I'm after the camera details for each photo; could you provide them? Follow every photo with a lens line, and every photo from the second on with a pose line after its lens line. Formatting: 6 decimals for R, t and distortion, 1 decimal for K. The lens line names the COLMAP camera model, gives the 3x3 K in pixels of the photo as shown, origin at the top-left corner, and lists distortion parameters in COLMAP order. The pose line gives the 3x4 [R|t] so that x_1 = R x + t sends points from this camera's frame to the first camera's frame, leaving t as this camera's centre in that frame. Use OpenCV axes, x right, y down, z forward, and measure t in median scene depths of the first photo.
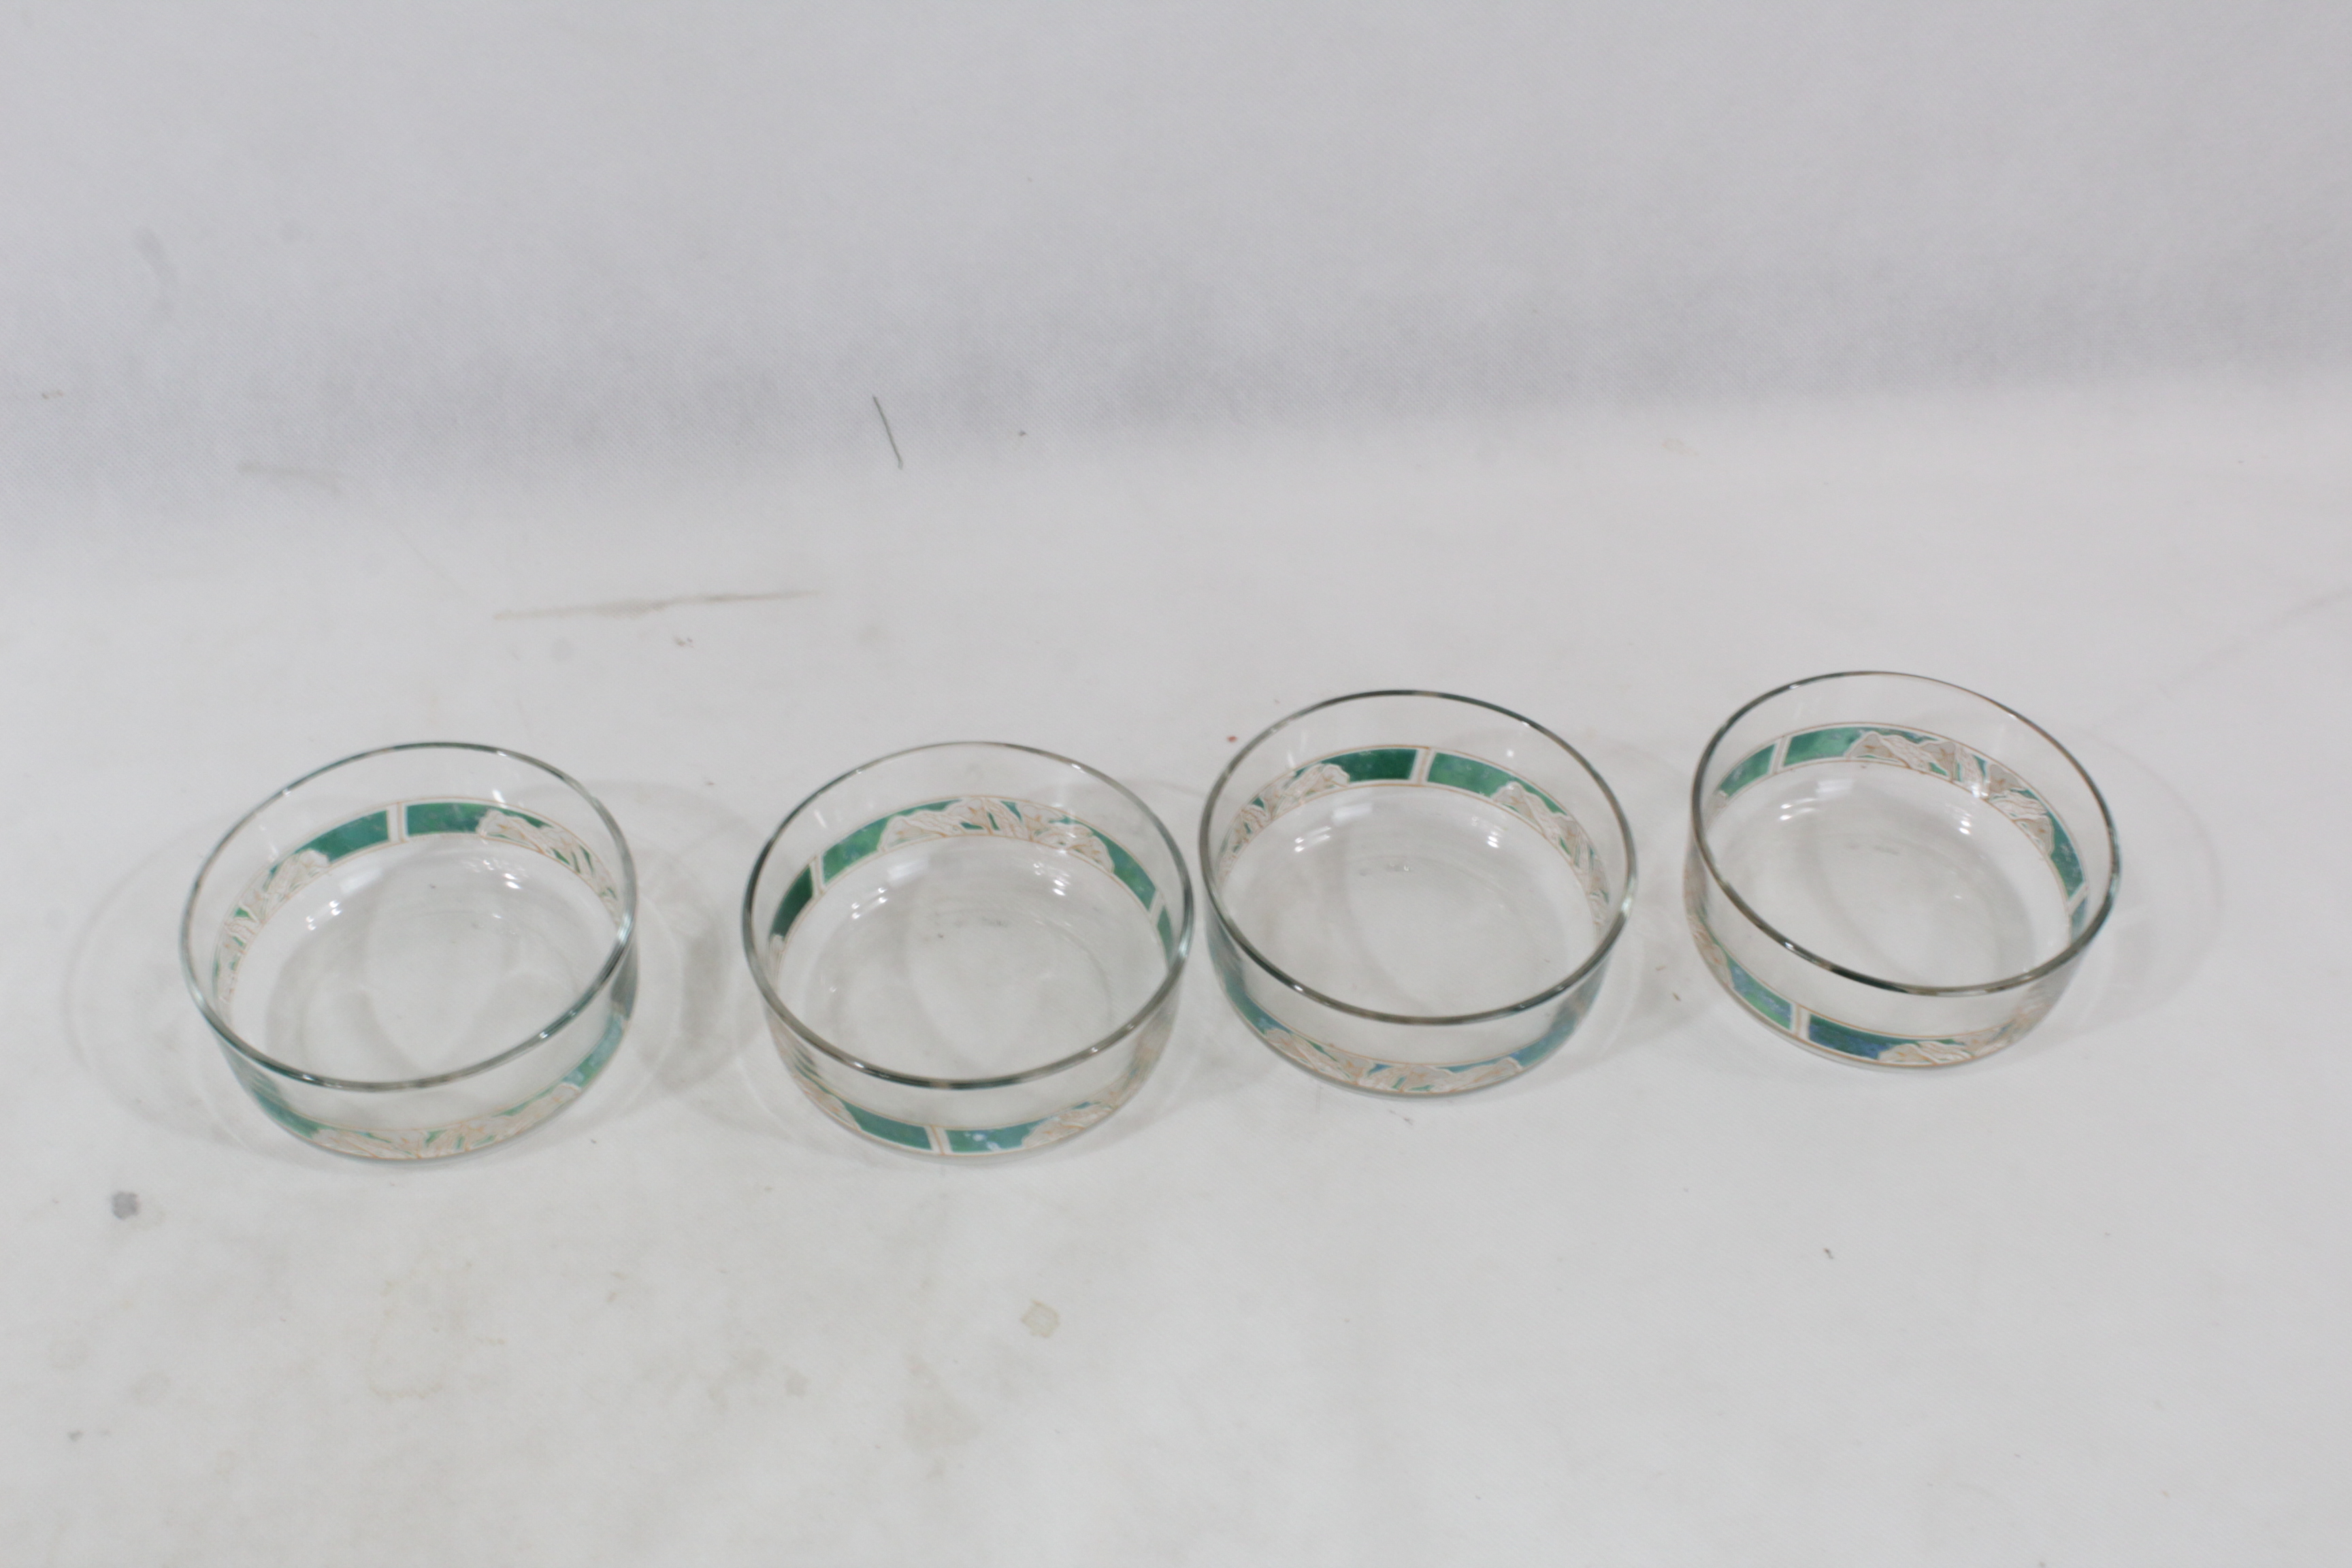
lens RADIAL K [[2803.2, 0, 1179.5], [0, 2803.2, 831.4], [0, 0, 1]] dist [-0.101635, 0.151929]
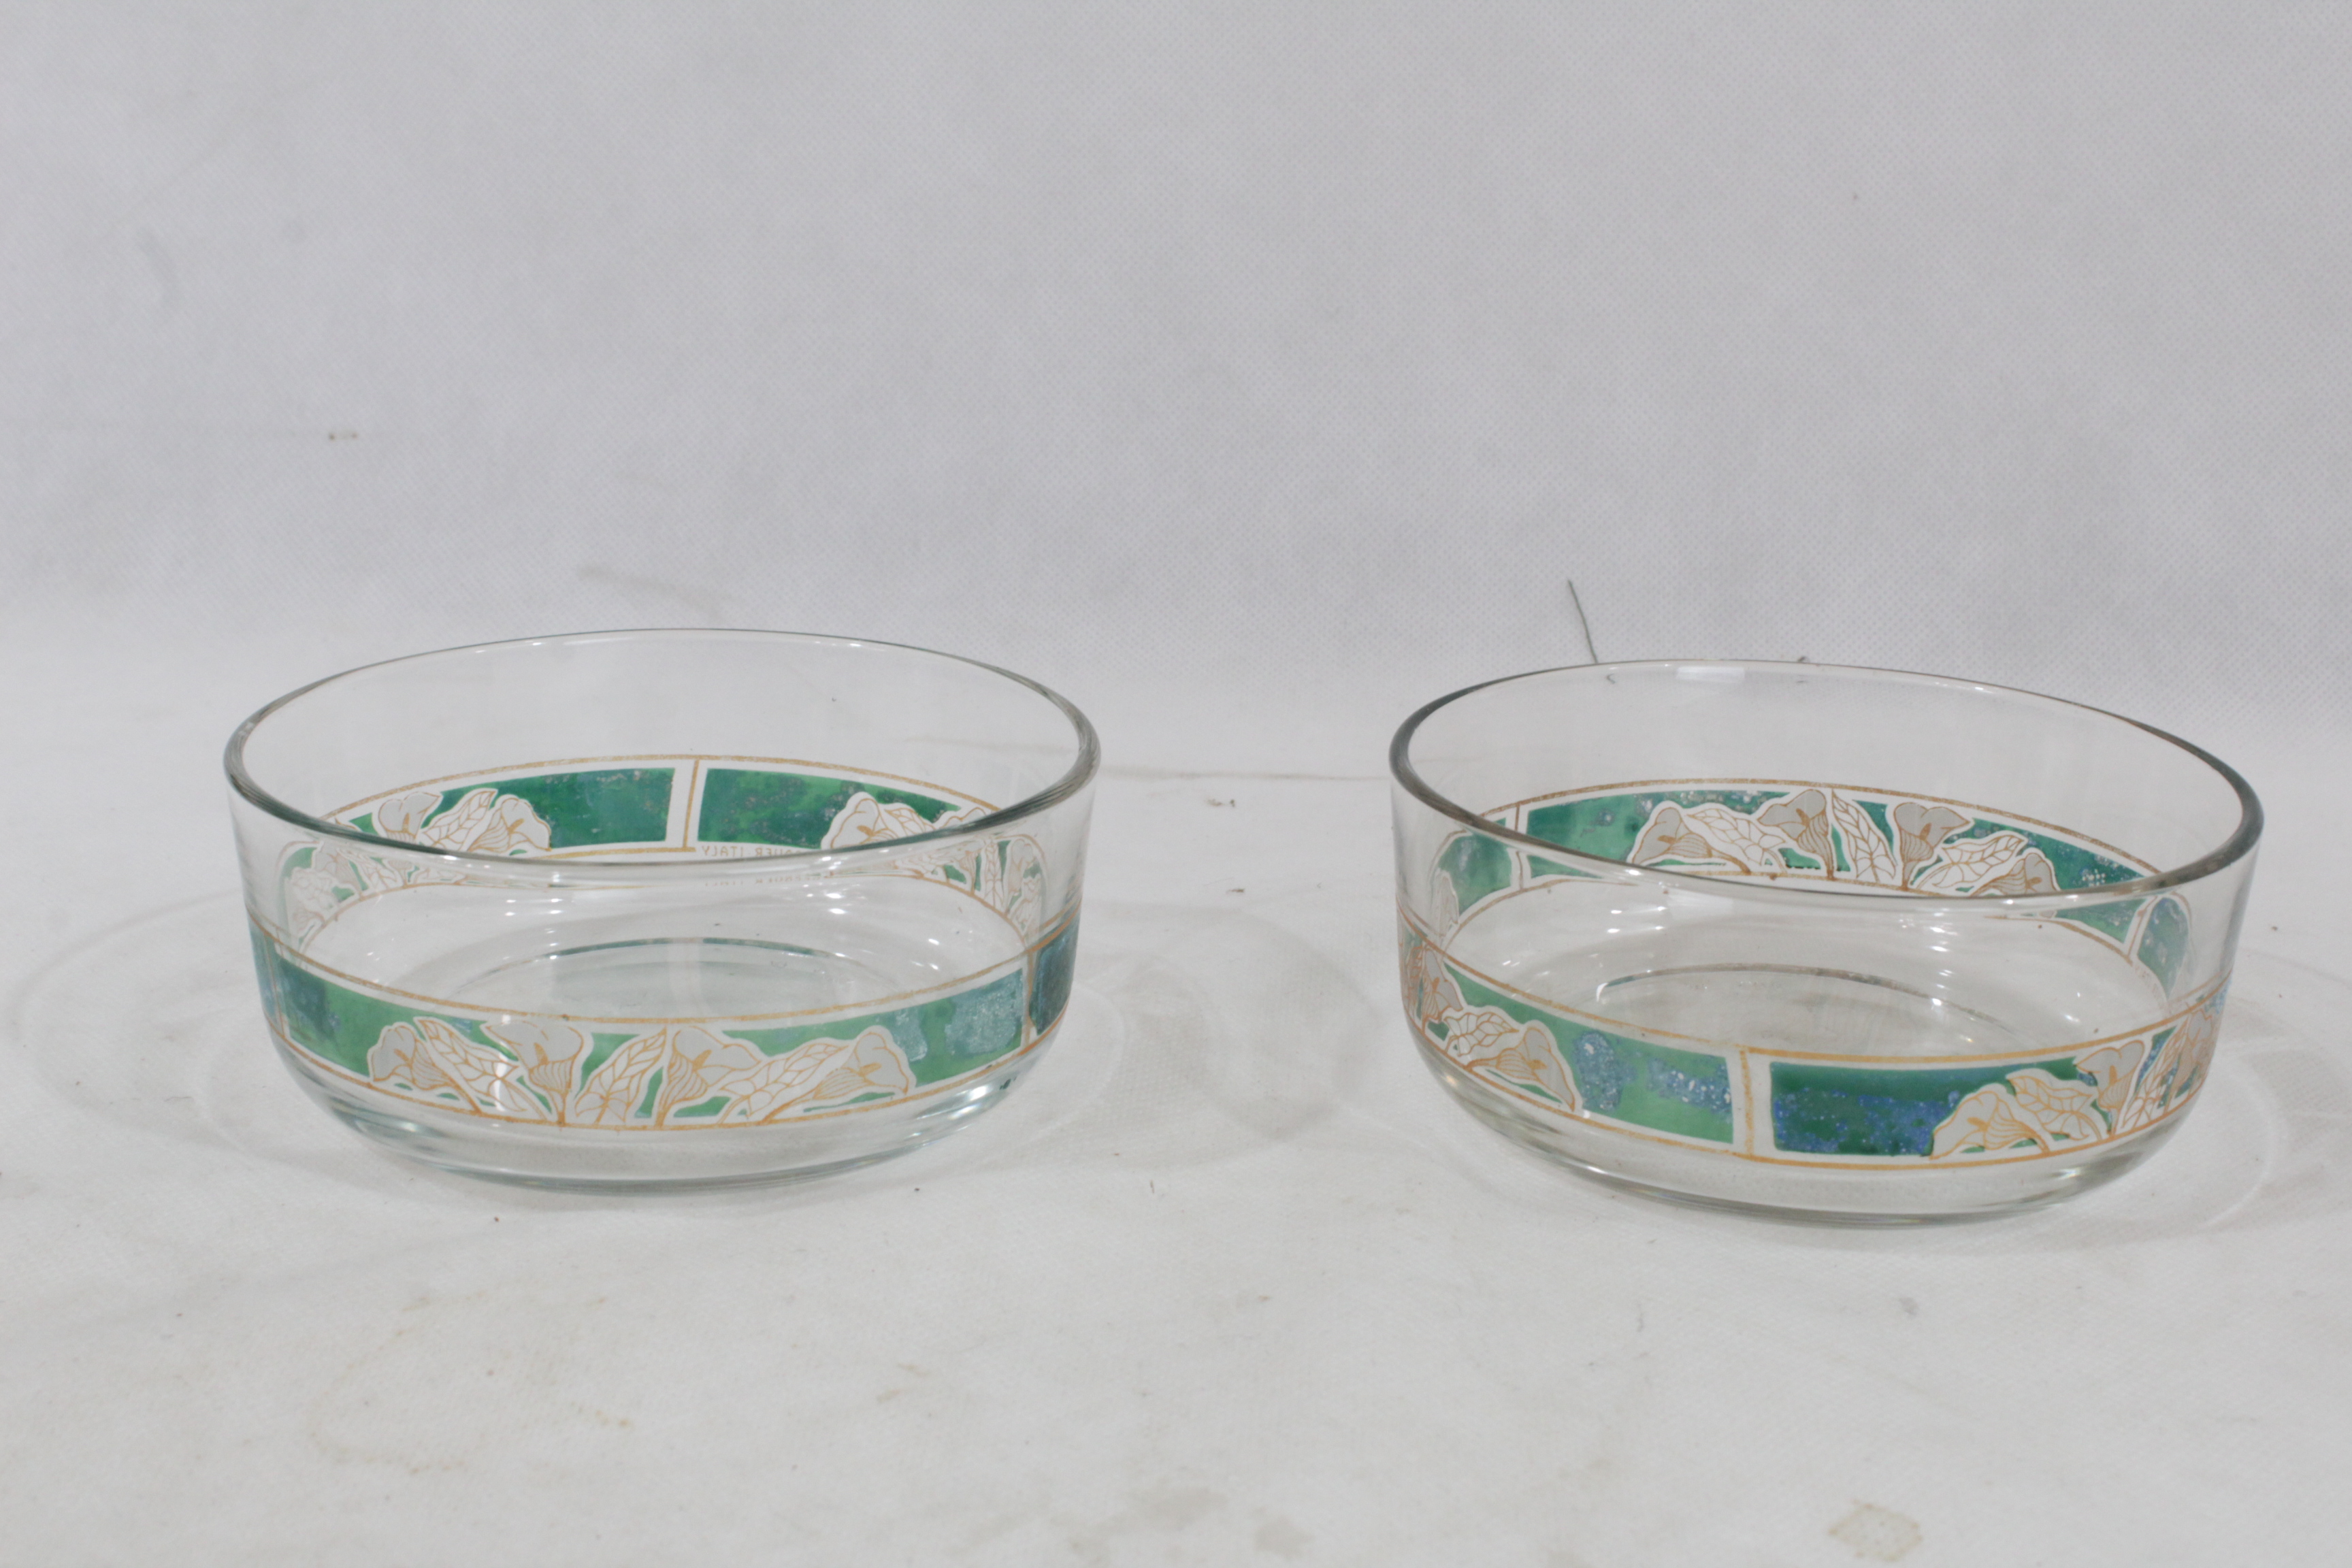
lens RADIAL K [[3152.4, 0, 1176.0], [0, 3152.4, 784.0], [0, 0, 1]] dist [0.215263, -1.890240]
pose [[0.977942, 0.061000, -0.199773, -0.057834], [-0.158713, 0.838782, -0.520821, 0.307288], [0.135796, 0.541039, 0.829961, 0.481078]]
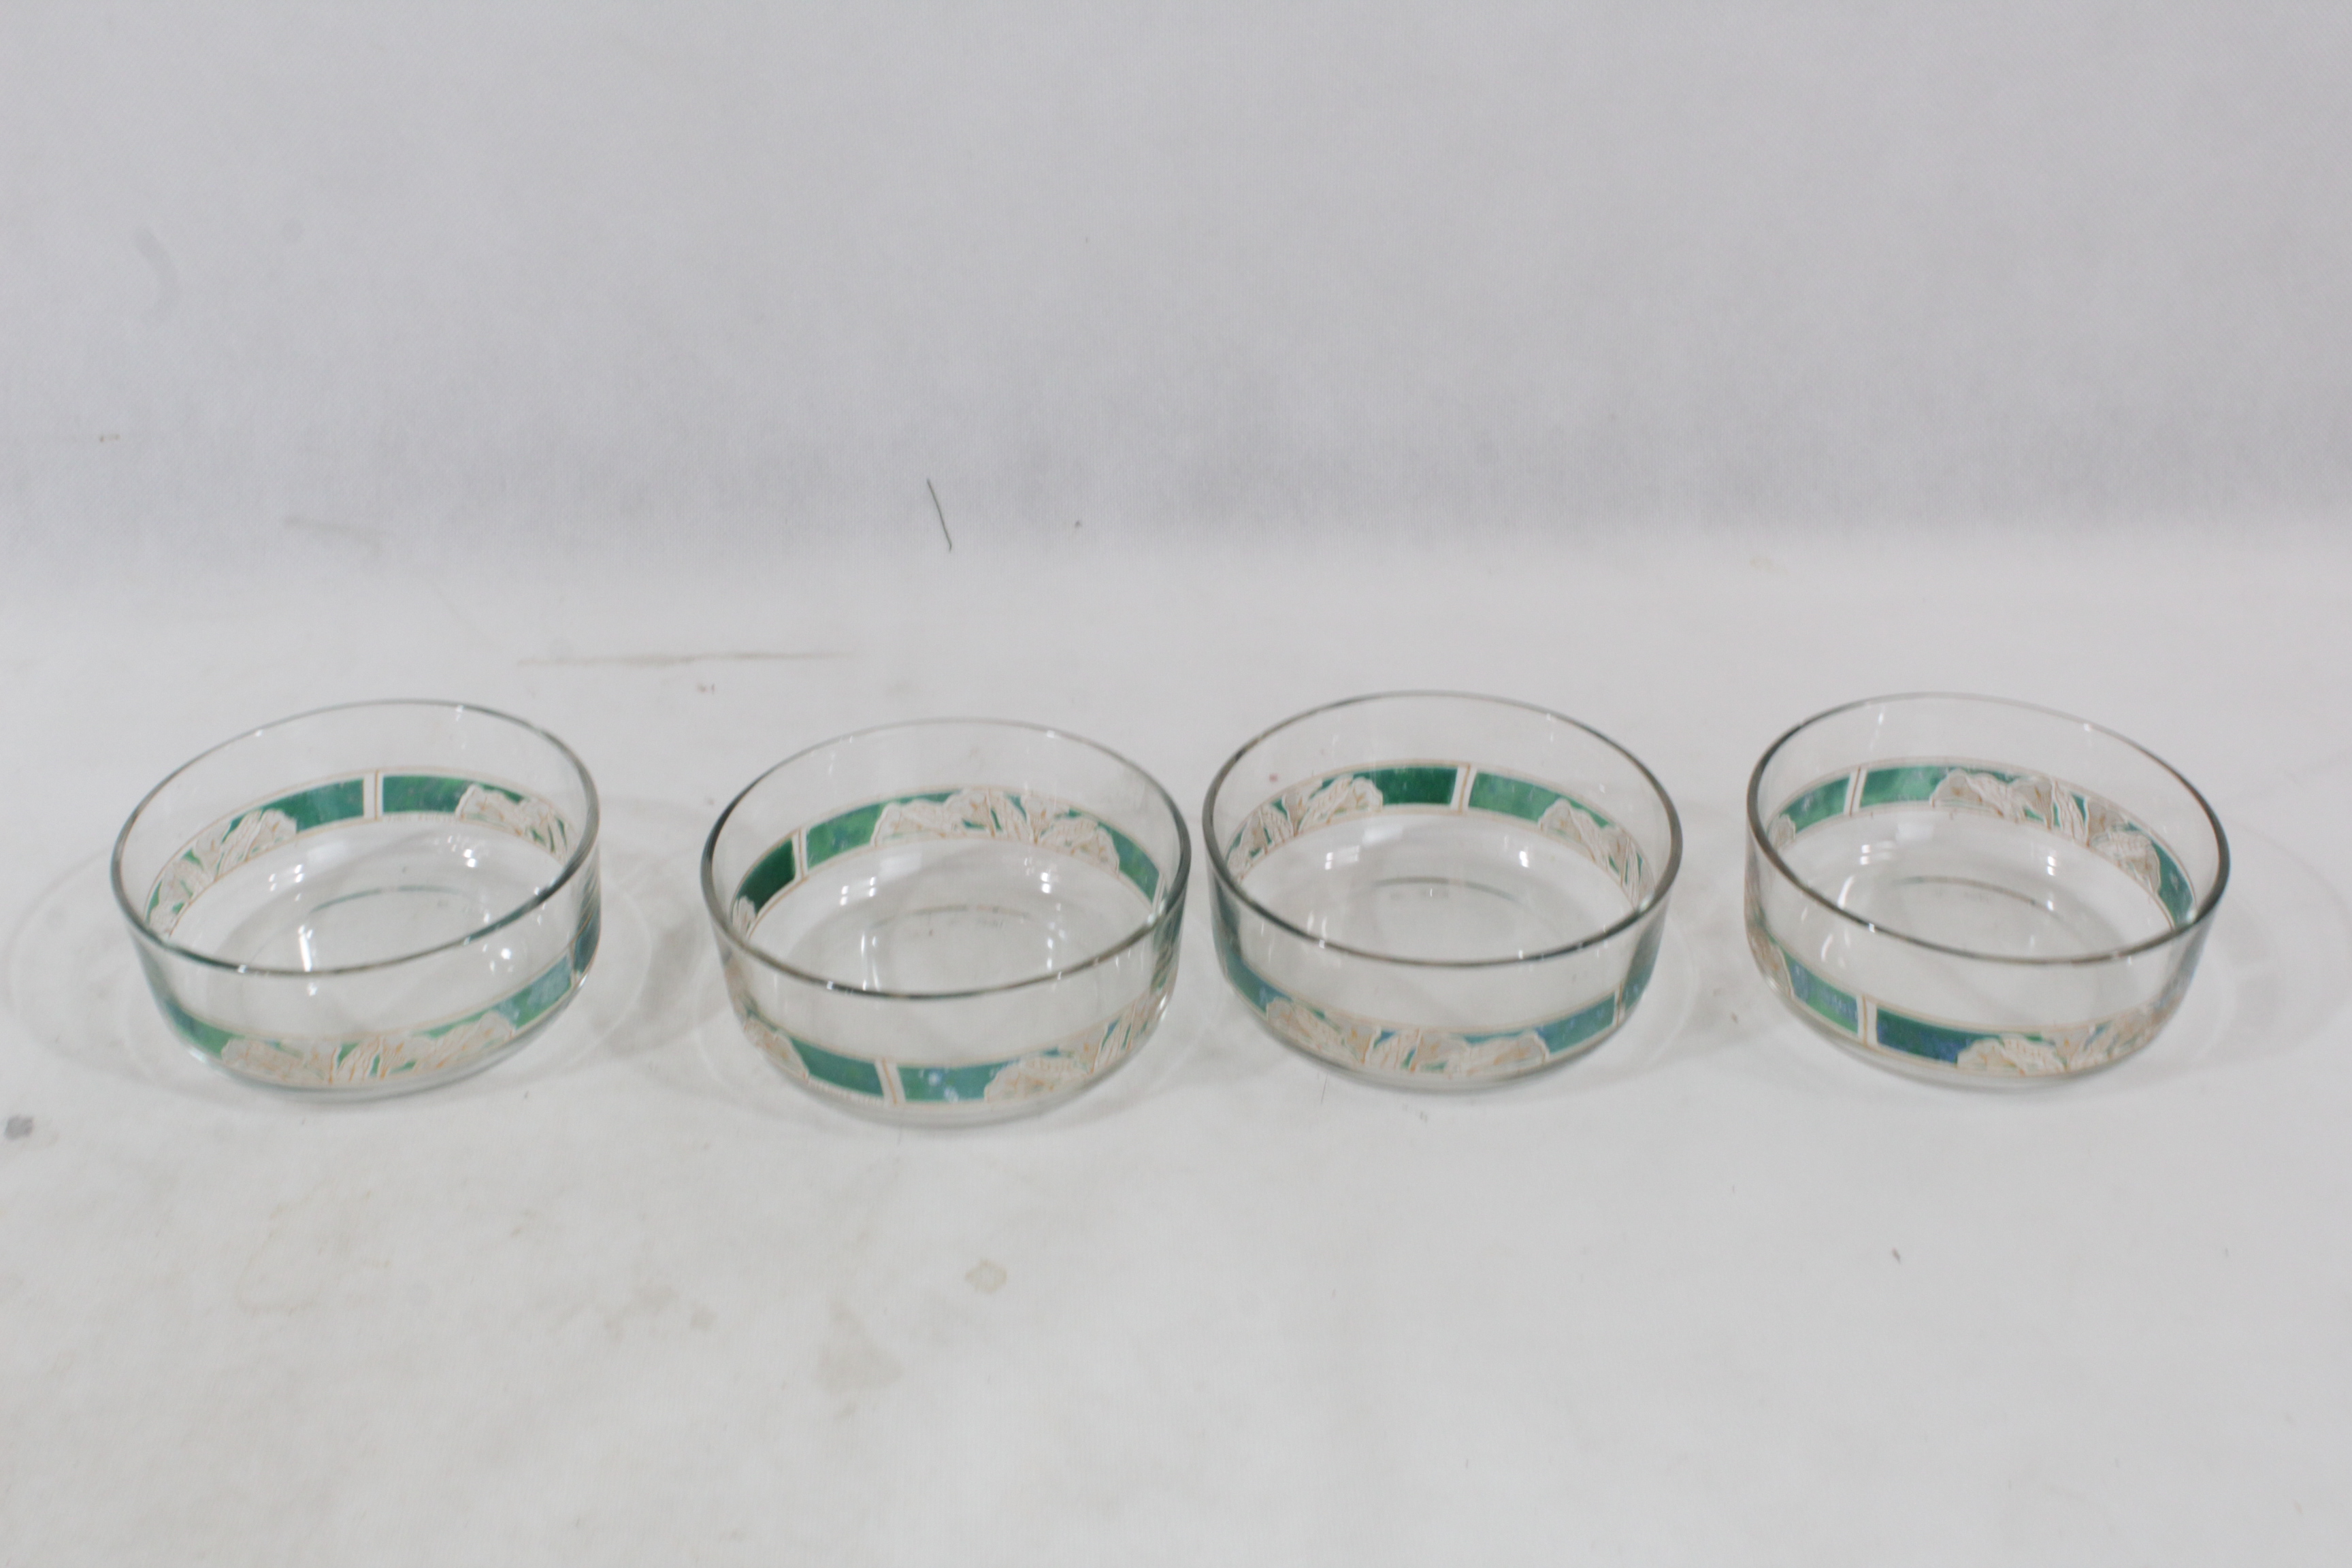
lens RADIAL K [[2803.2, 0, 1179.5], [0, 2803.2, 831.4], [0, 0, 1]] dist [-0.101635, 0.151929]
pose [[0.995968, 0.025753, -0.085929, 0.075356], [-0.045798, 0.969635, -0.240231, 0.223518], [0.077134, 0.243198, 0.966905, 0.103494]]
